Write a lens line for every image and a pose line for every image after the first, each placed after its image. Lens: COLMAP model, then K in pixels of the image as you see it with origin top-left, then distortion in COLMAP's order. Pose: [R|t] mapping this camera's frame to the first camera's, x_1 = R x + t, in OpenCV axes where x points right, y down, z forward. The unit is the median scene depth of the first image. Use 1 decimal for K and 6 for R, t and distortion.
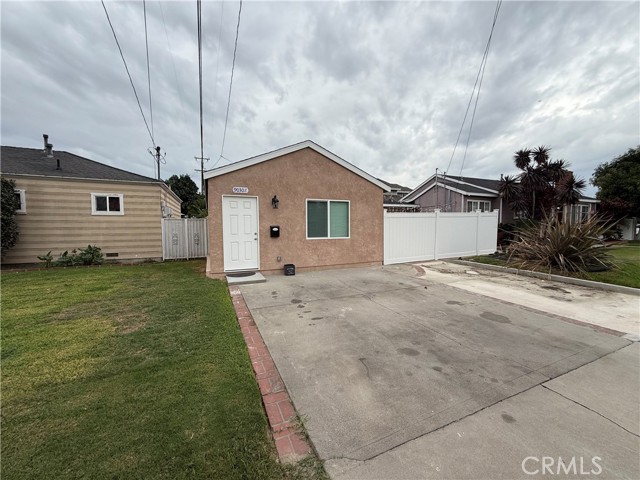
lens RADIAL K [[254.4, 0, 319.6], [0, 254.4, 240.4], [0, 0, 1]] dist [0.001114, -0.000219]
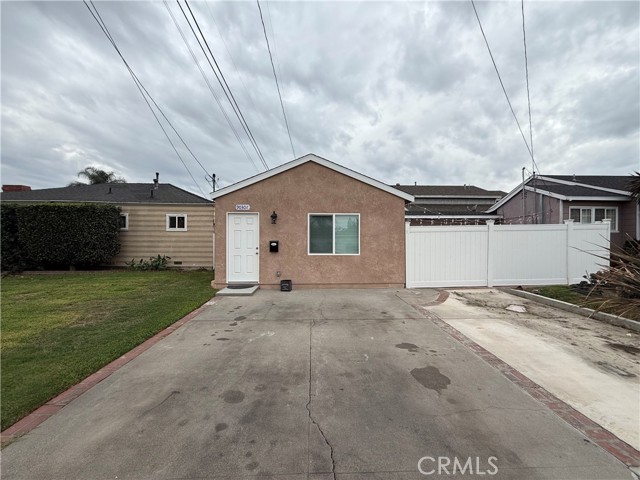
lens RADIAL K [[254.4, 0, 319.6], [0, 254.4, 240.4], [0, 0, 1]] dist [0.001114, -0.000219]
pose [[0.926405, 0.007429, -0.376454, 0.351342], [-0.028354, 0.998343, -0.050074, -0.012455], [0.375459, 0.057063, 0.925081, 0.121430]]
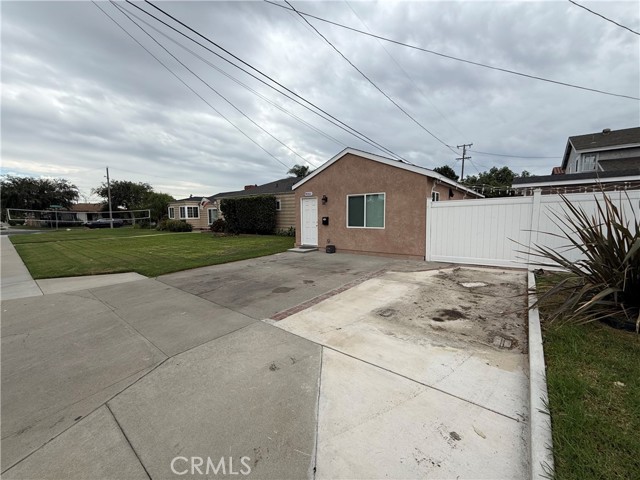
lens RADIAL K [[254.4, 0, 319.6], [0, 254.4, 240.4], [0, 0, 1]] dist [0.001114, -0.000219]
pose [[0.465681, 0.084391, -0.880920, 0.995707], [-0.044601, 0.996416, 0.071878, -0.025571], [0.883828, 0.005817, 0.467776, 0.294870]]
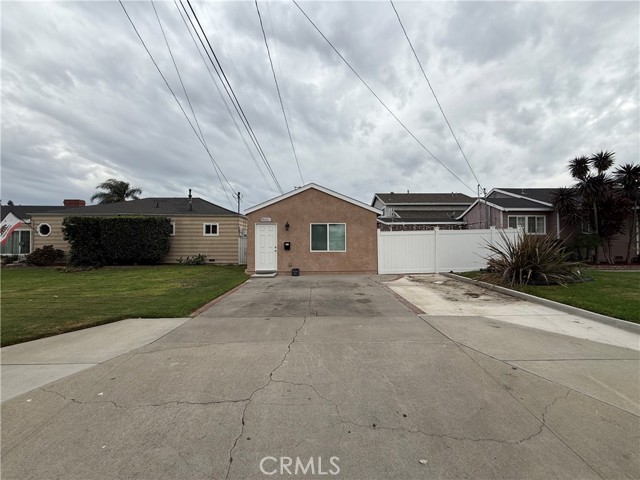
lens RADIAL K [[254.4, 0, 319.6], [0, 254.4, 240.4], [0, 0, 1]] dist [0.001114, -0.000219]
pose [[0.919294, -0.004566, -0.393545, 0.550812], [-0.022955, 0.997608, -0.065195, 0.024056], [0.392902, 0.068967, 0.916991, -0.278197]]
